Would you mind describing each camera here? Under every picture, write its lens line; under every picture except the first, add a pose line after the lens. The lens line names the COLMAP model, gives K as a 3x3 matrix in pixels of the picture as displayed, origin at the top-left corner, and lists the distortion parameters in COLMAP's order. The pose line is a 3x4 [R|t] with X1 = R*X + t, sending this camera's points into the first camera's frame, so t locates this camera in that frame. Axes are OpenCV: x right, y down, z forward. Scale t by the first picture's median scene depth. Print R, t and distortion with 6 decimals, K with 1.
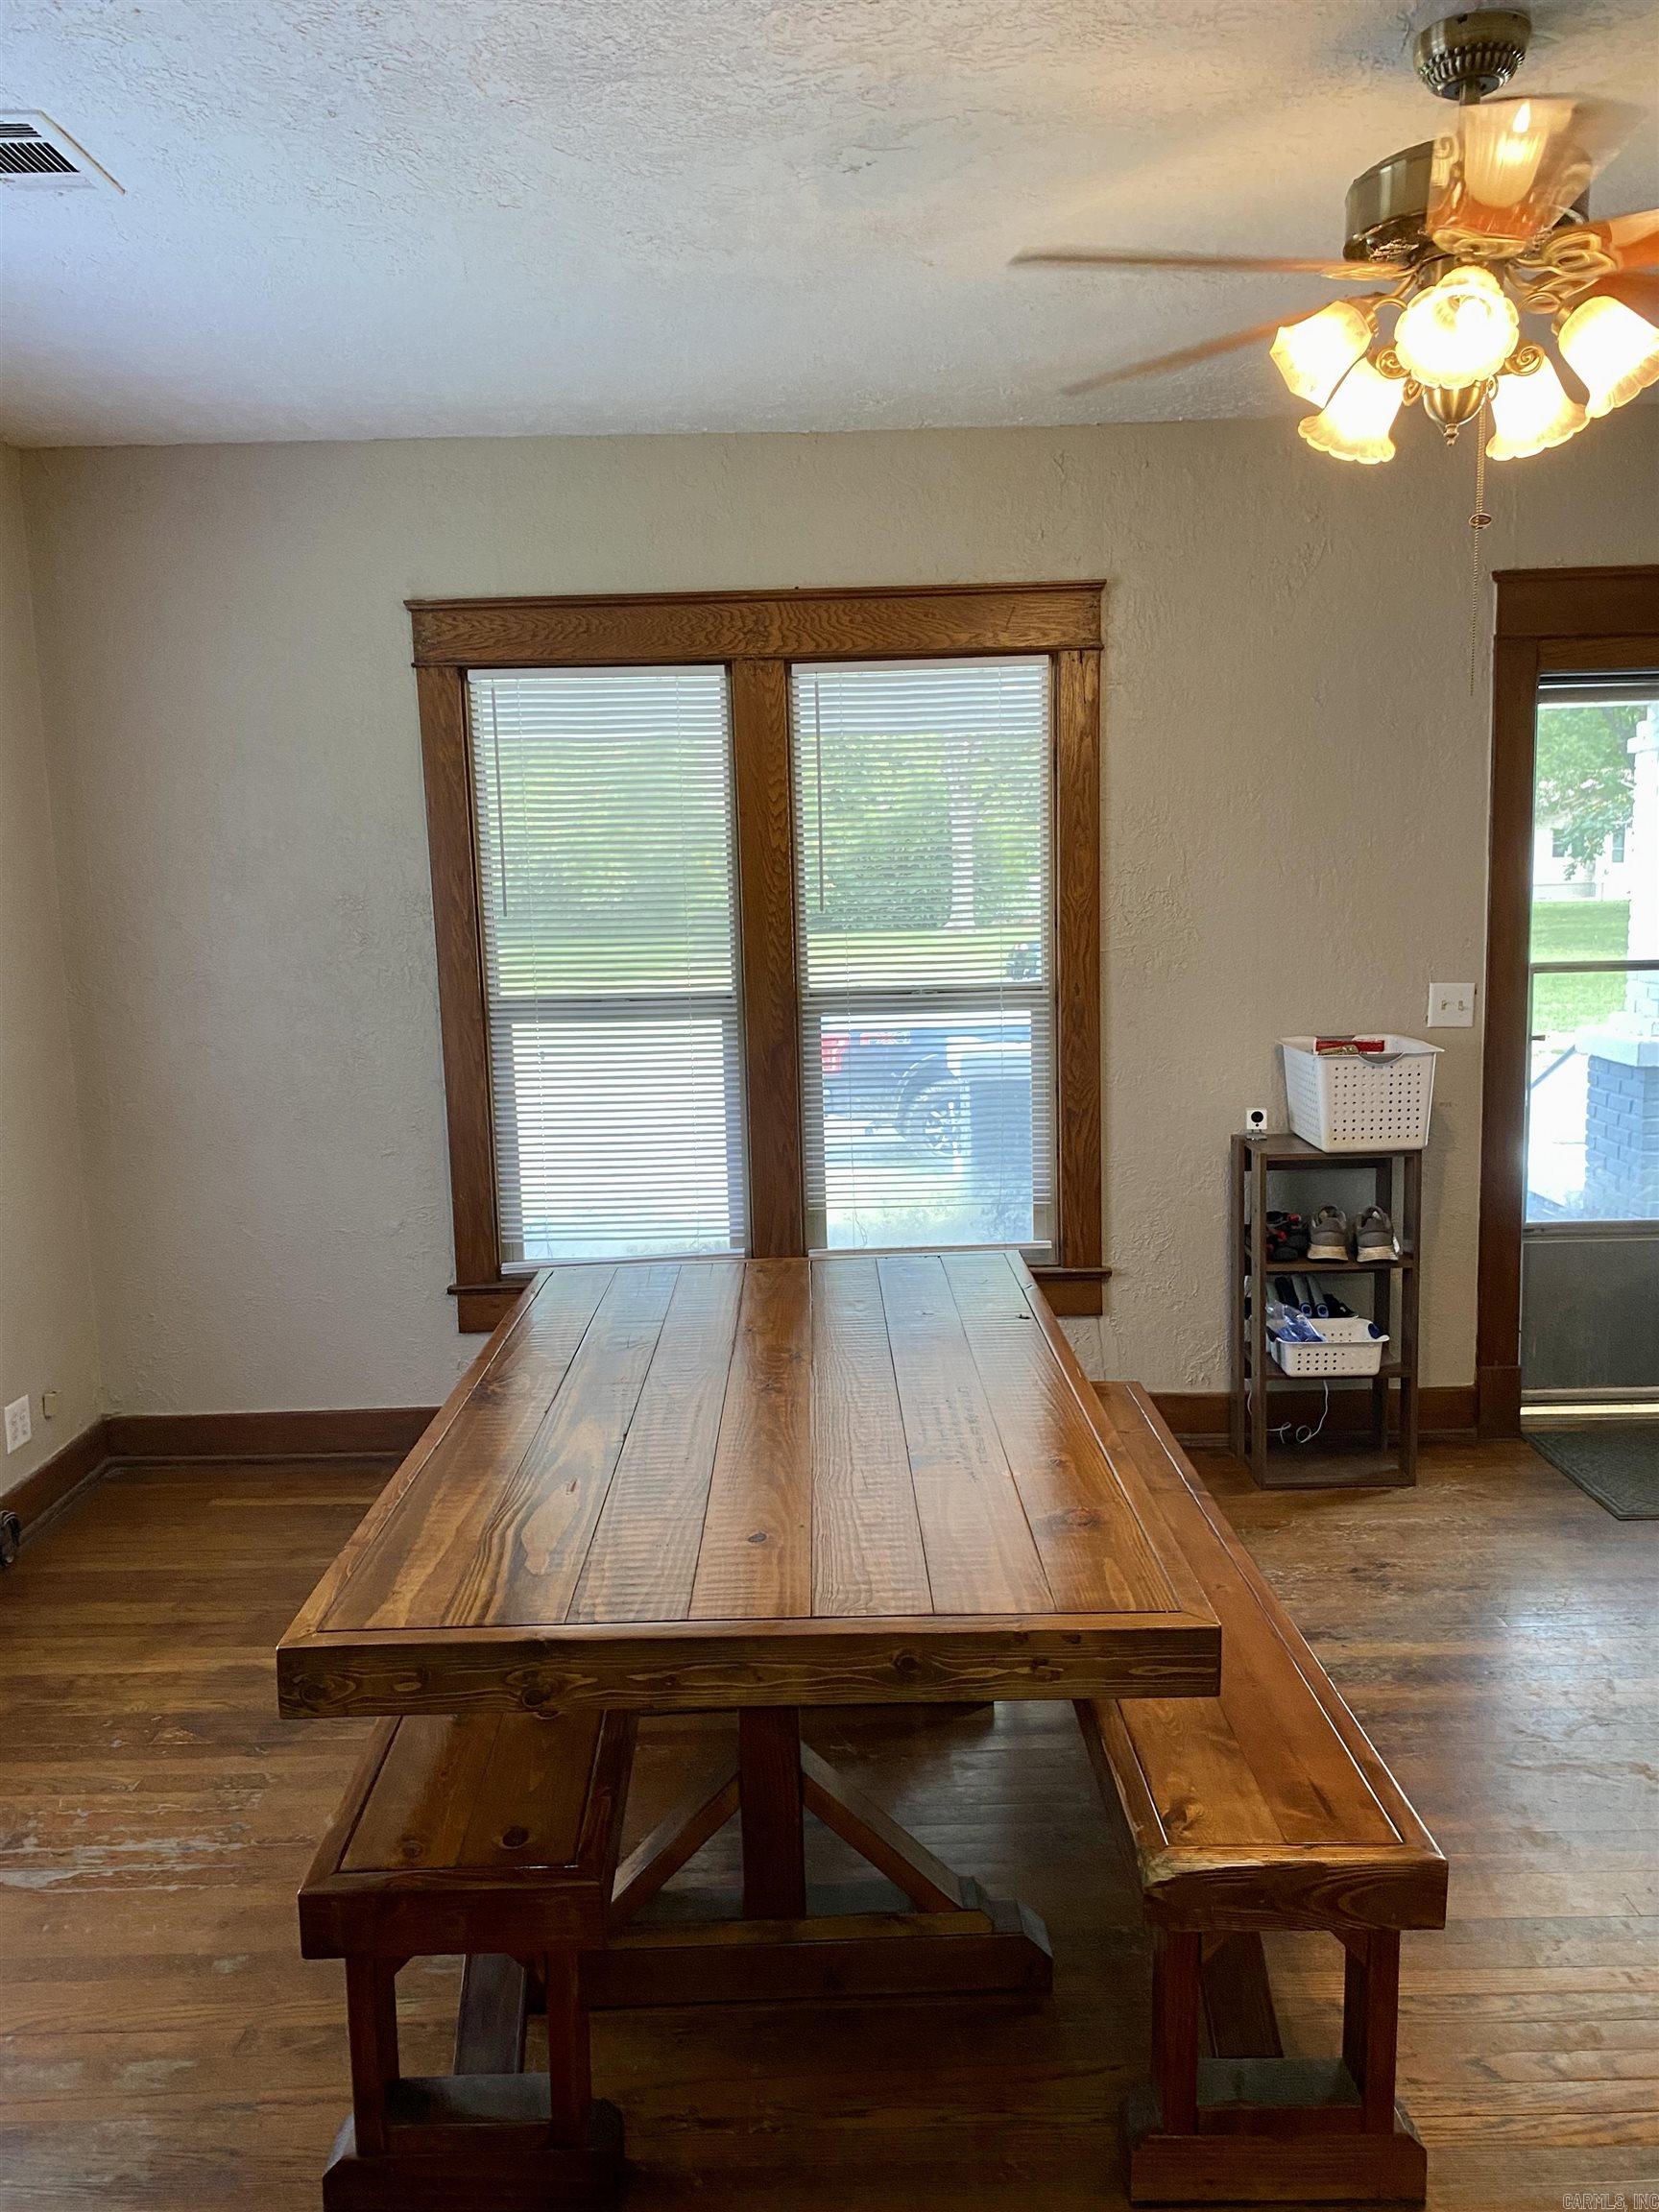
lens RADIAL K [[1692.2, 0, 829.5], [0, 1692.2, 1101.4], [0, 0, 1]] dist [0.076636, -0.068501]
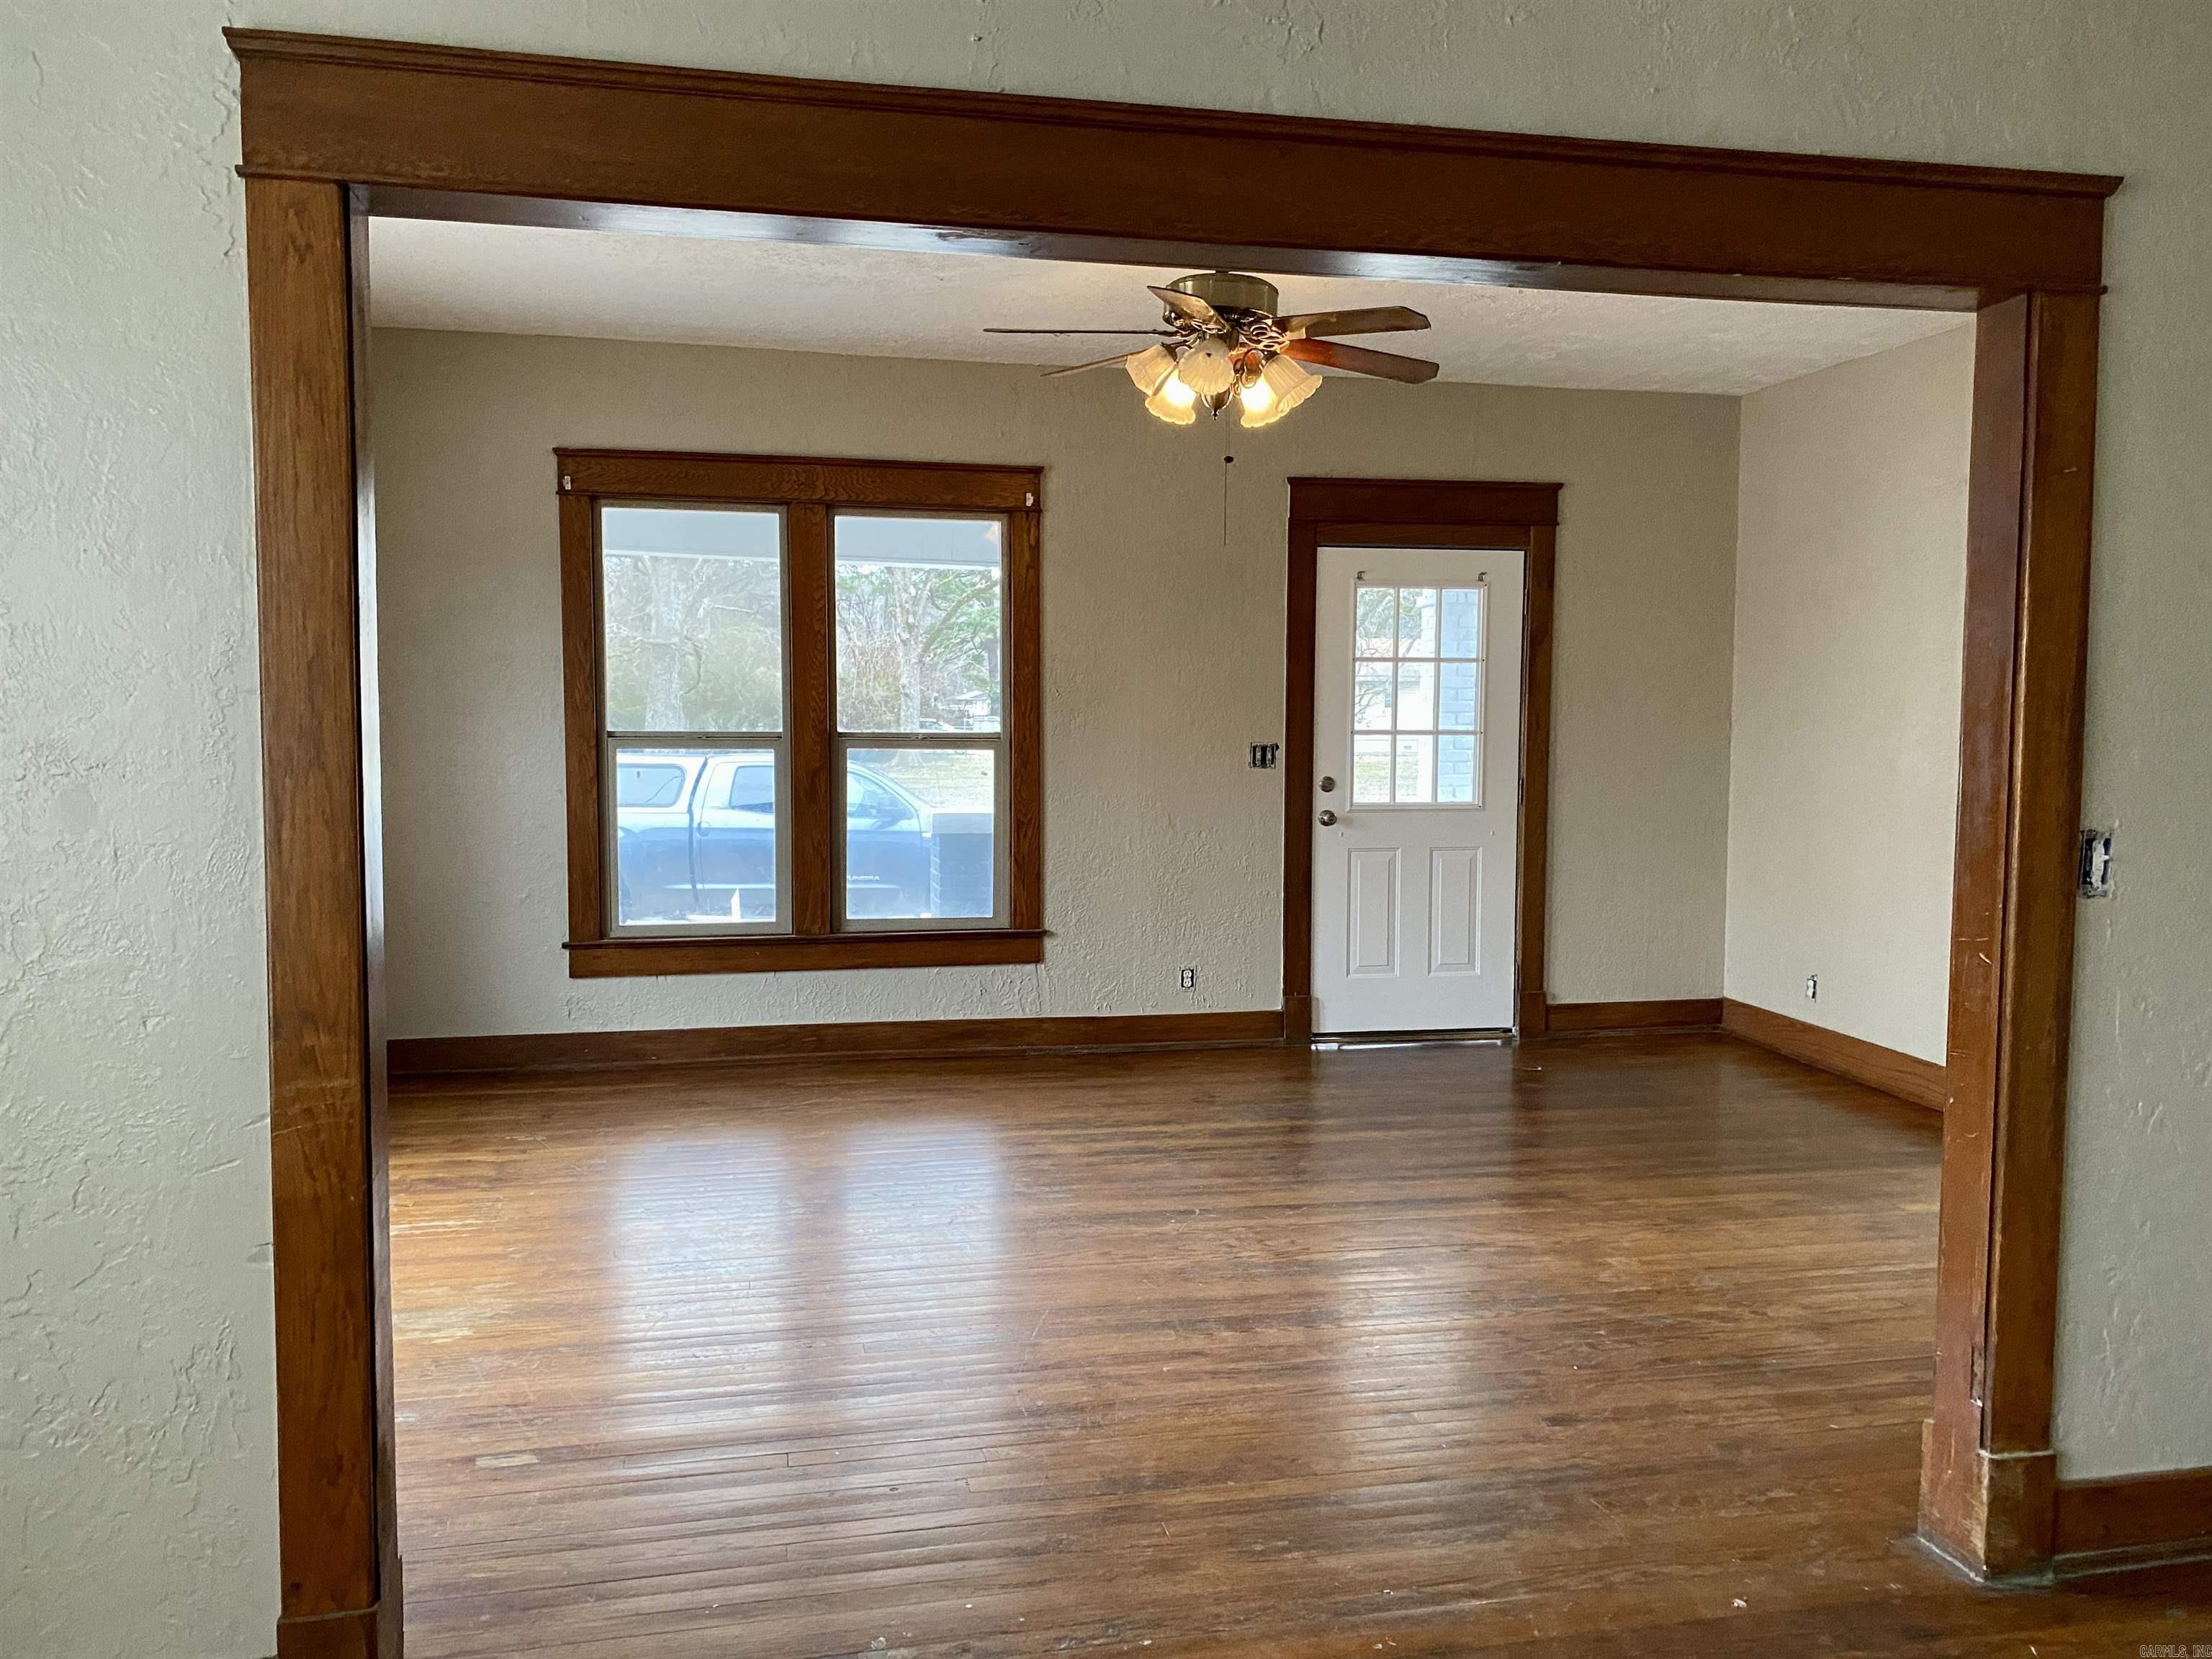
lens RADIAL K [[1663.8, 0, 1112.1], [0, 1663.8, 820.5], [0, 0, 1]] dist [0.177379, -0.393109]
pose [[0.979208, 0.018748, 0.201993, -0.072479], [-0.004110, 0.997349, -0.072646, 0.114232], [-0.202819, 0.070306, 0.976689, -0.438090]]
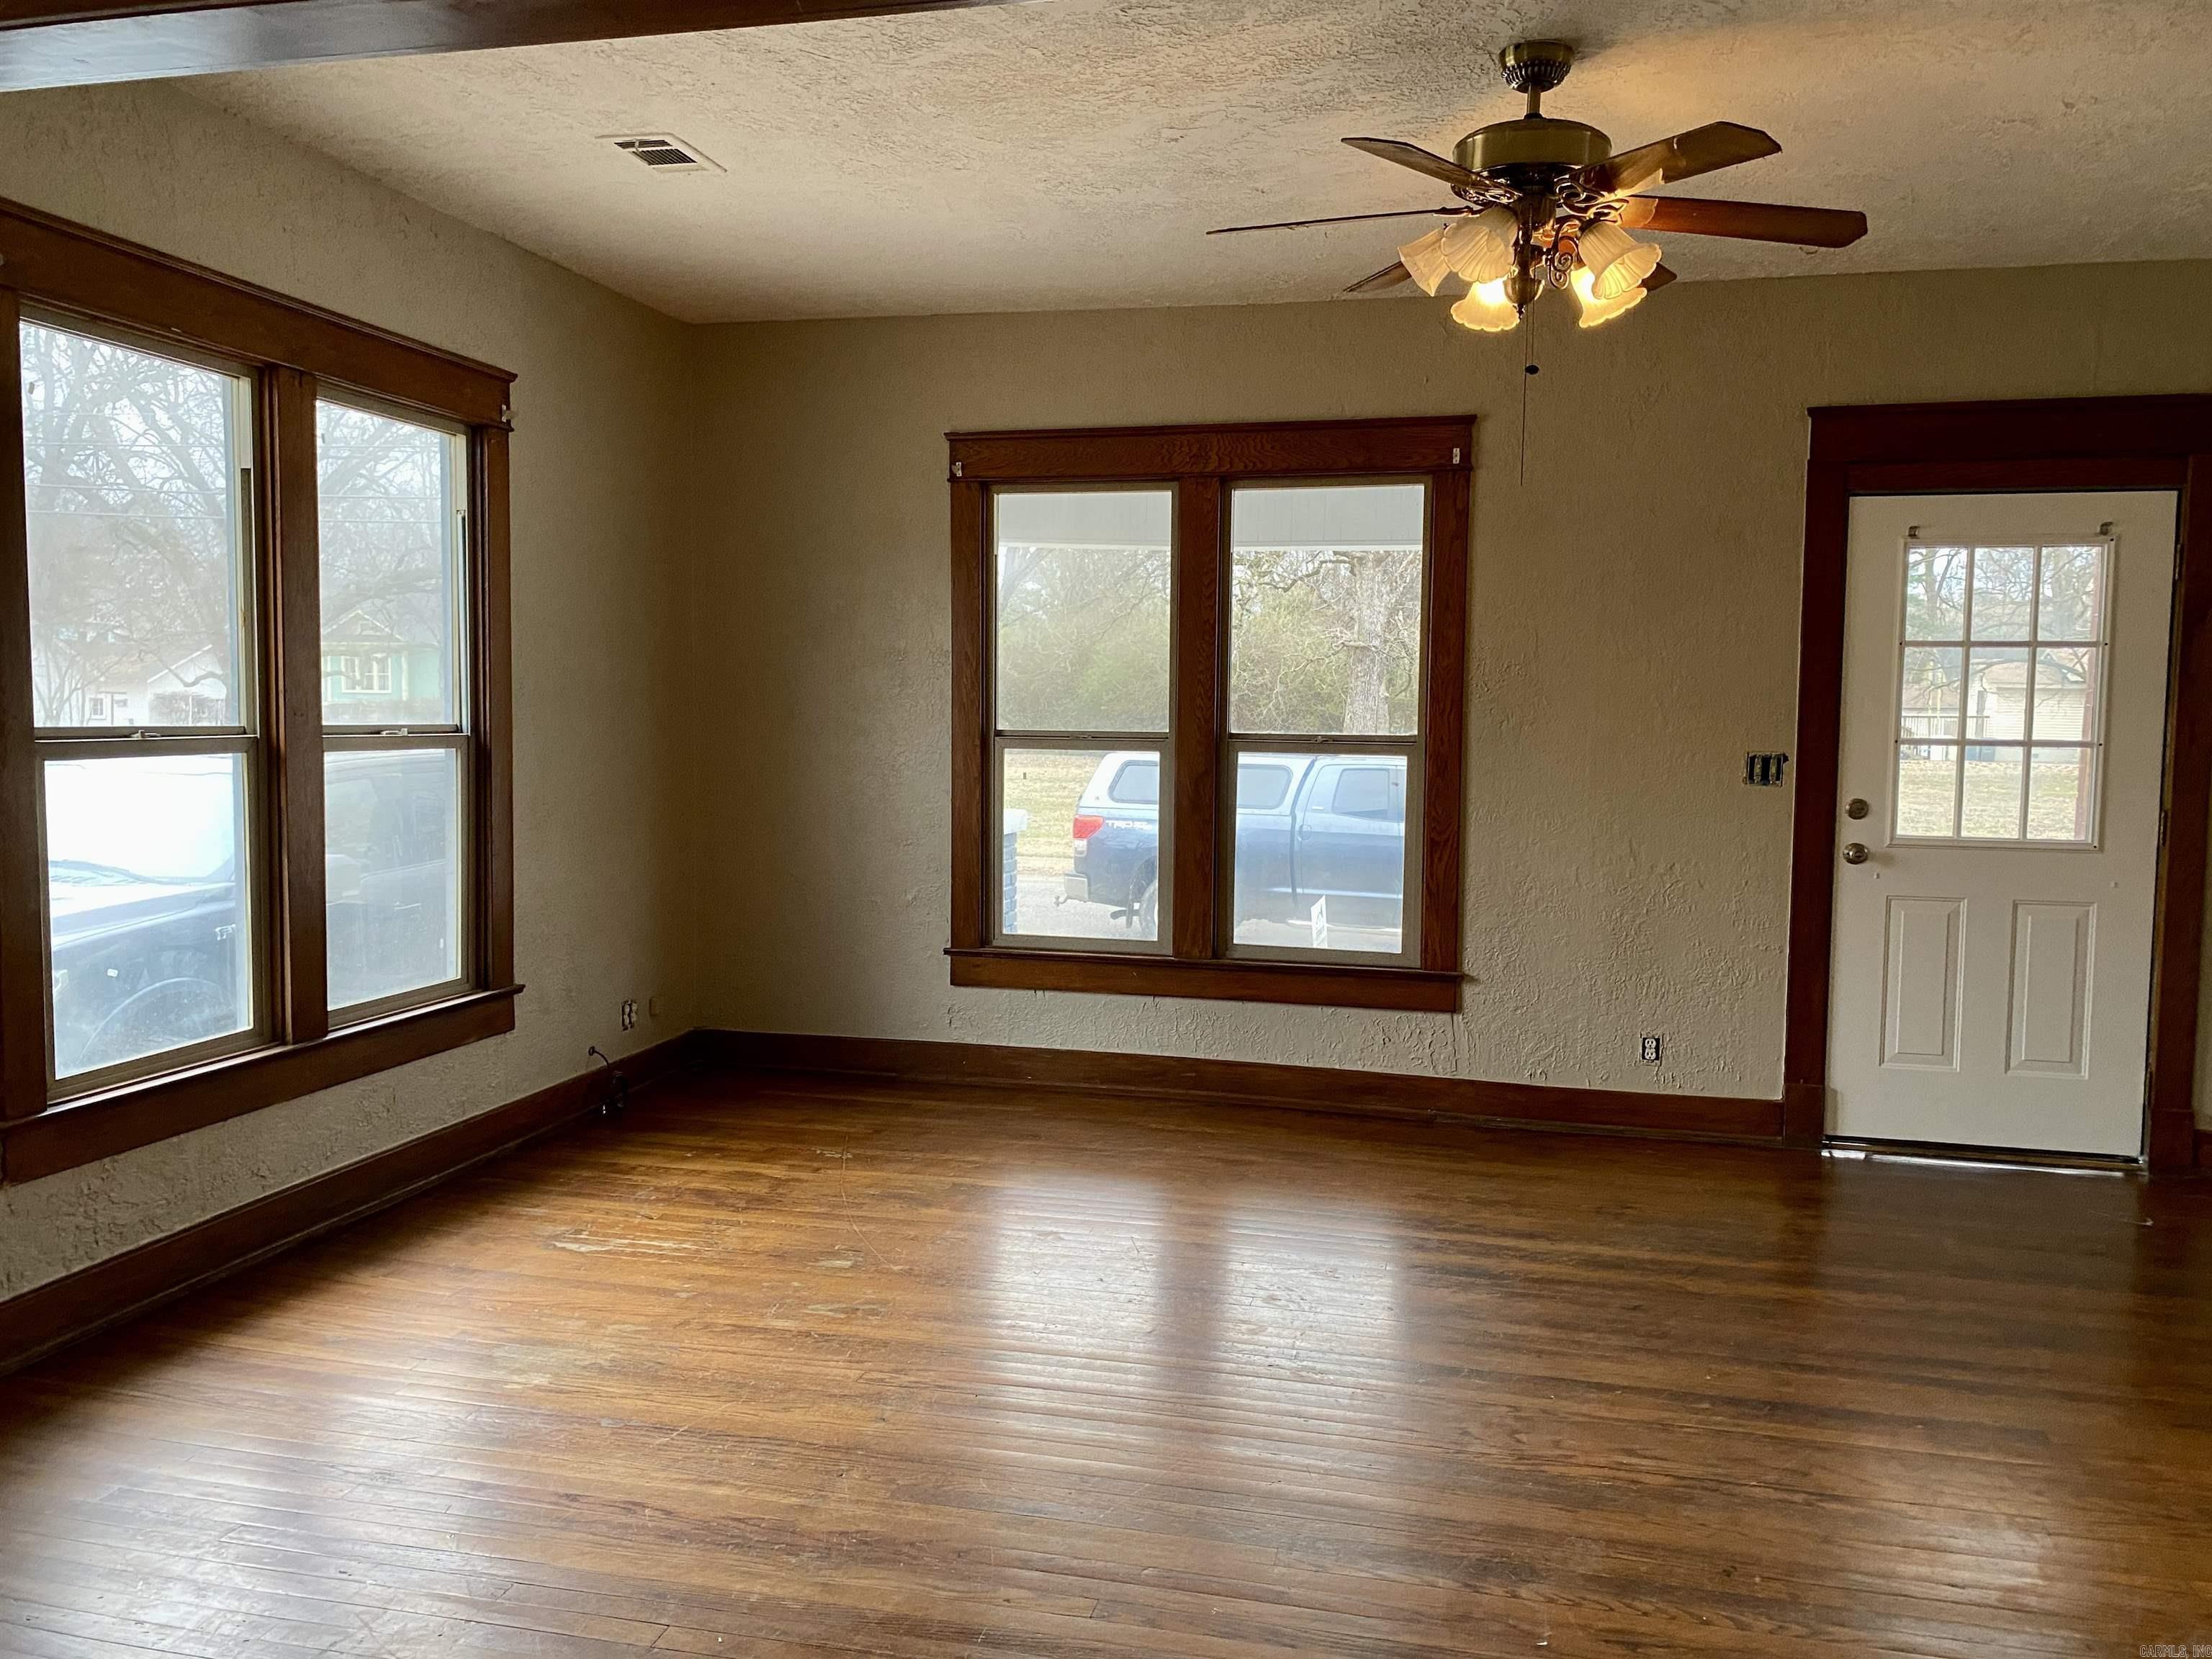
lens RADIAL K [[1663.8, 0, 1112.1], [0, 1663.8, 820.5], [0, 0, 1]] dist [0.177379, -0.393109]
pose [[0.971328, 0.054935, -0.231308, 0.203809], [-0.070072, 0.995870, -0.057737, 0.080465], [0.227180, 0.072290, 0.971166, -0.240044]]
